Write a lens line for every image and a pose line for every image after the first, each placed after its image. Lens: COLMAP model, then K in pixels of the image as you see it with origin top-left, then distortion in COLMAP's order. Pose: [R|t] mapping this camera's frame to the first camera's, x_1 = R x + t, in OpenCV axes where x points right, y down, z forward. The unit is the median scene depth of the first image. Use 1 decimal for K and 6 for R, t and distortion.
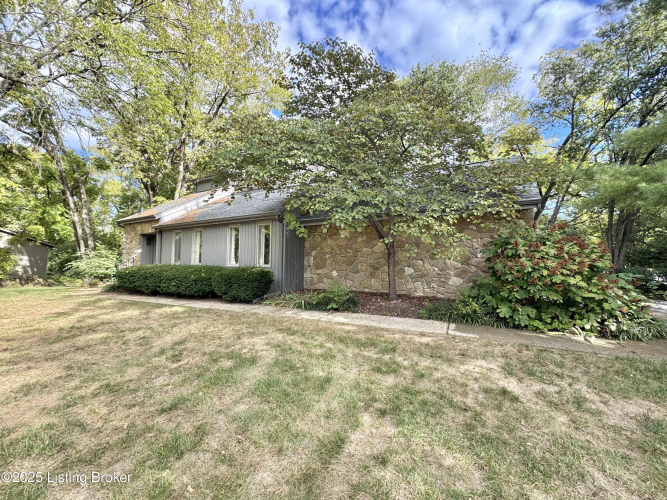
lens RADIAL K [[267.7, 0, 332.6], [0, 267.7, 249.4], [0, 0, 1]] dist [-0.004151, 0.000563]
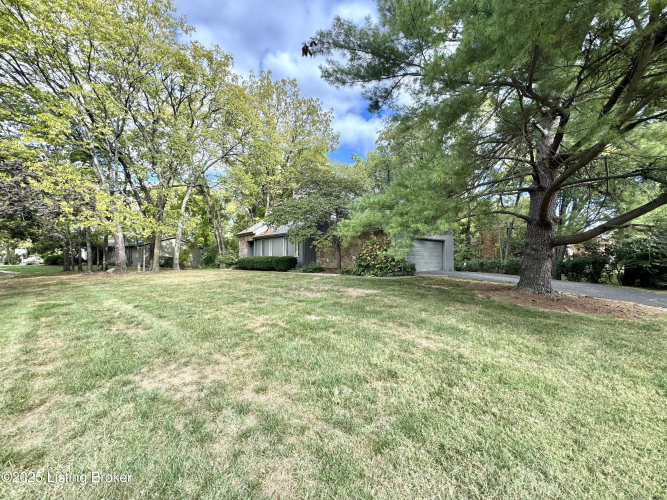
lens RADIAL K [[267.7, 0, 332.6], [0, 267.7, 249.4], [0, 0, 1]] dist [-0.004151, 0.000563]
pose [[0.949339, -0.013557, -0.313960, 0.519153], [0.016270, 0.999850, 0.006022, -0.000752], [0.313831, -0.010825, 0.949417, -0.701455]]
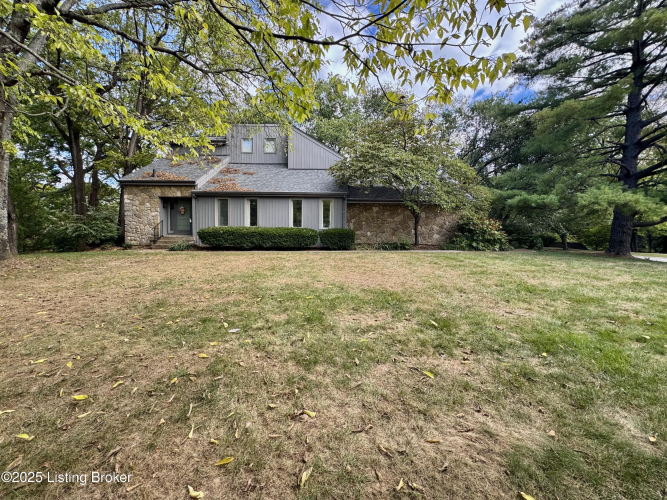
lens RADIAL K [[267.7, 0, 332.6], [0, 267.7, 249.4], [0, 0, 1]] dist [-0.004151, 0.000563]
pose [[0.868800, -0.021767, 0.494684, -0.756943], [-0.029787, 0.994927, 0.096093, 0.026417], [-0.494266, -0.098220, 0.863744, -0.239107]]
